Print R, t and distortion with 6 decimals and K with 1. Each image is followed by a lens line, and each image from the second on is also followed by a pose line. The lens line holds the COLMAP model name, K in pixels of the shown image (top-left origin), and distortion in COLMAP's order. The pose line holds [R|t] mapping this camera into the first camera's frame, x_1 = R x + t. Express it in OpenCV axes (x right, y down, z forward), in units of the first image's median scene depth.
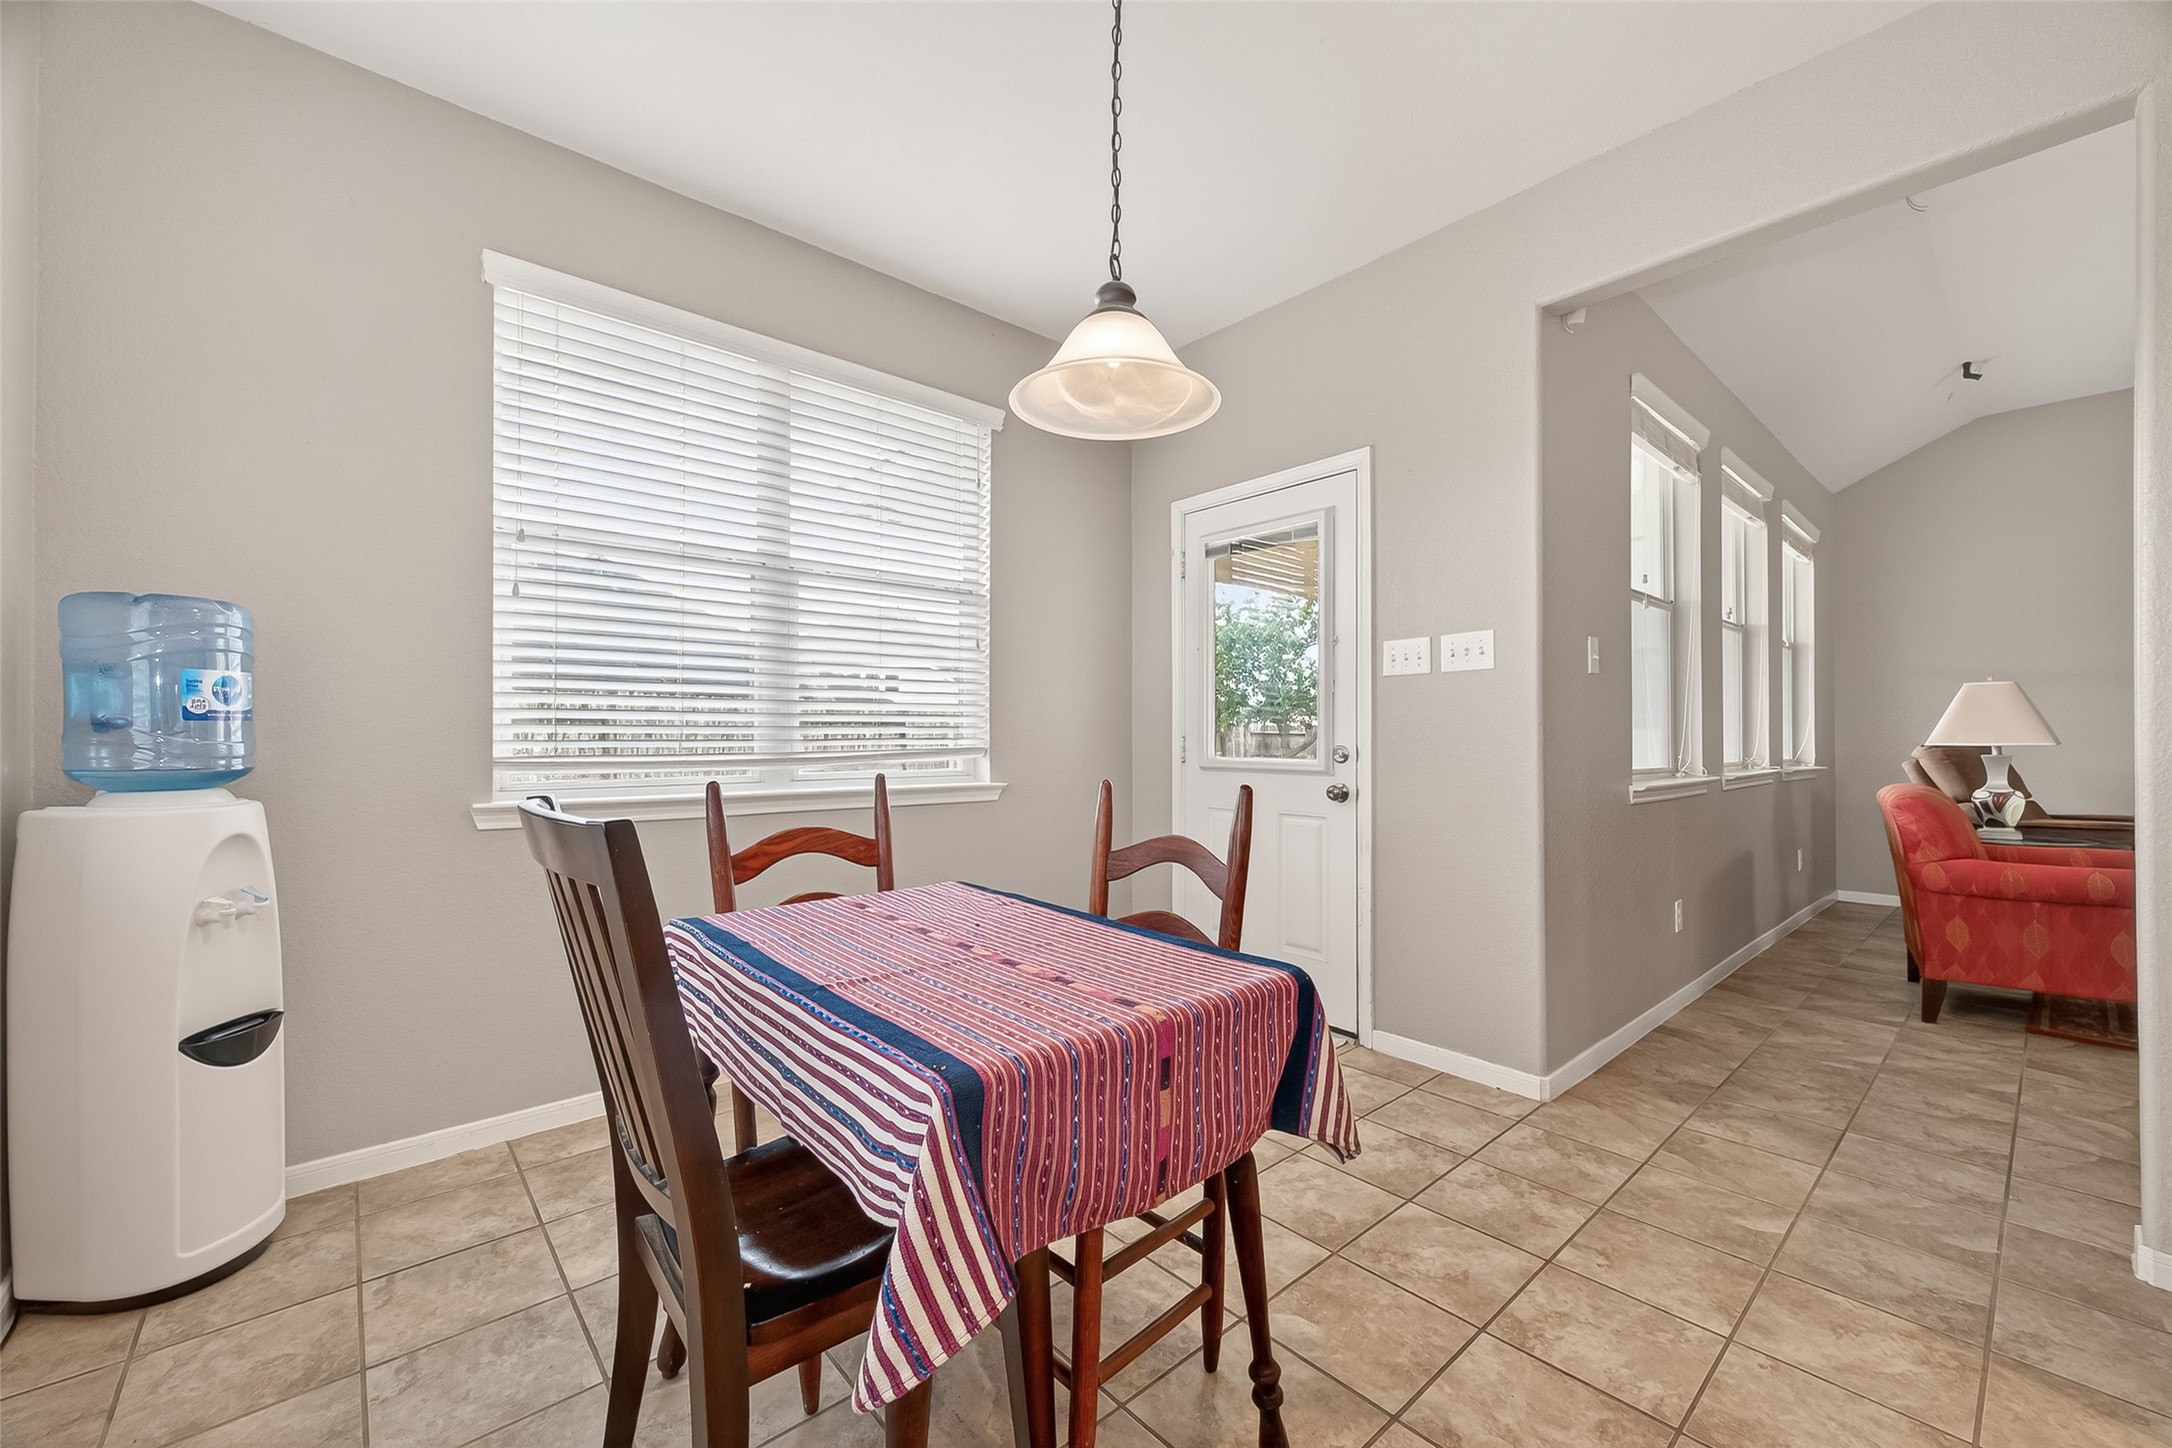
lens RADIAL K [[852.9, 0, 1100.3], [0, 852.9, 723.2], [0, 0, 1]] dist [0.001161, -0.000191]
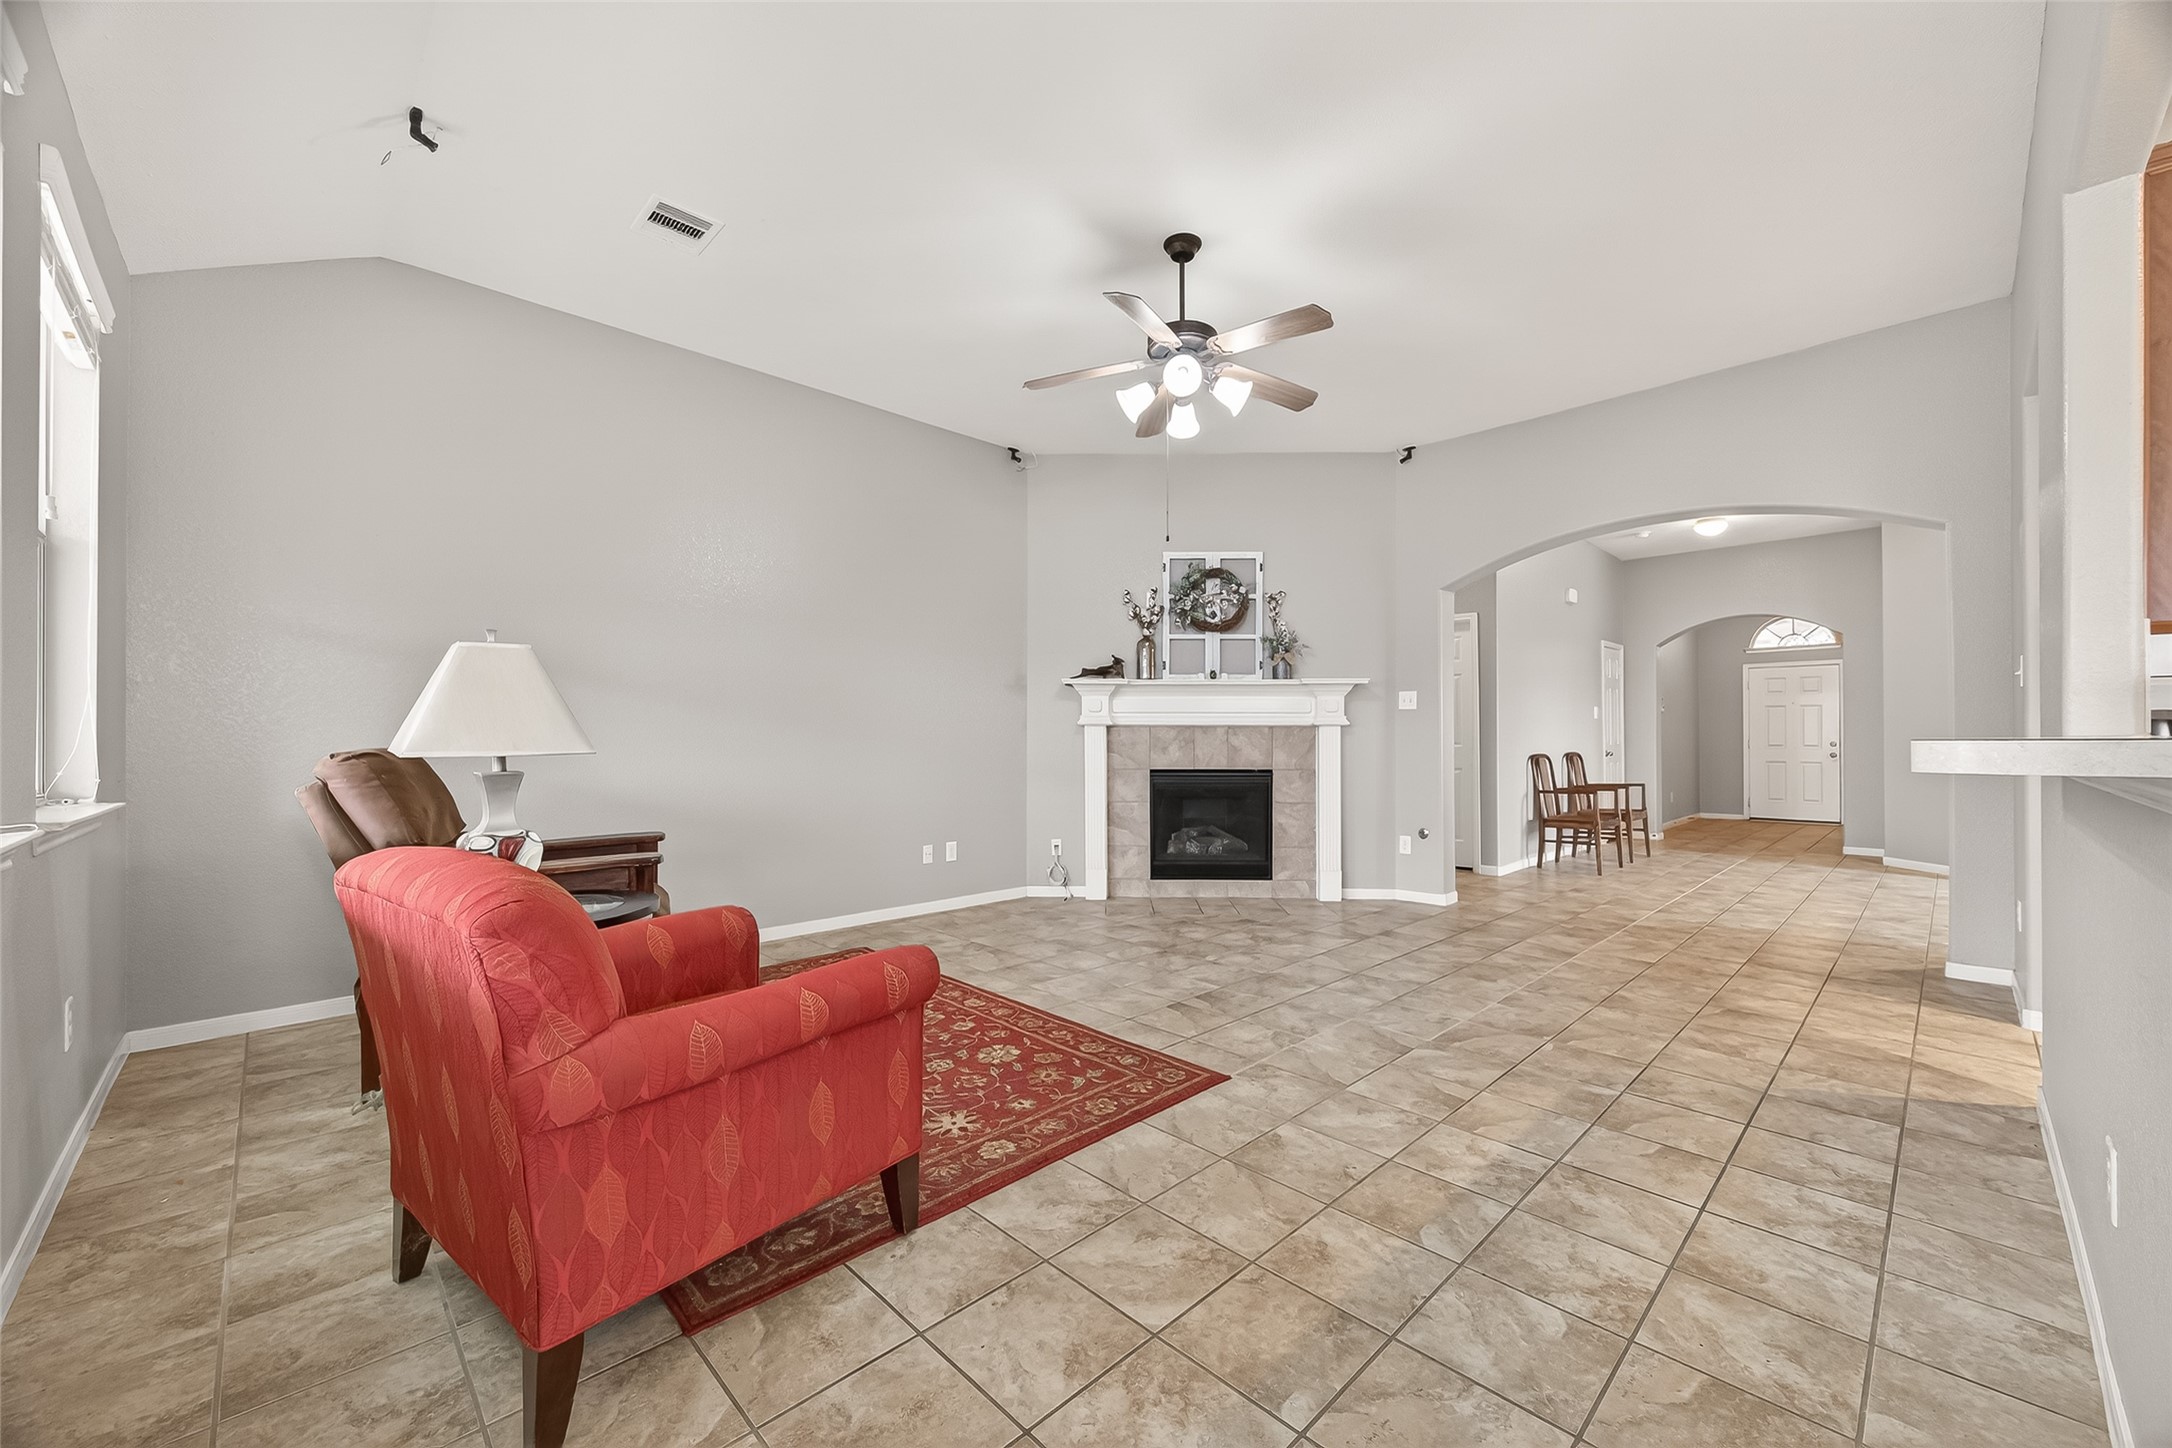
lens RADIAL K [[852.9, 0, 1100.3], [0, 852.9, 723.2], [0, 0, 1]] dist [0.001161, -0.000191]
pose [[-0.049227, 0.007642, 0.998758, 0.400934], [-0.010092, 0.999916, -0.008148, 0.005008], [-0.998737, -0.010481, -0.049146, 0.550322]]
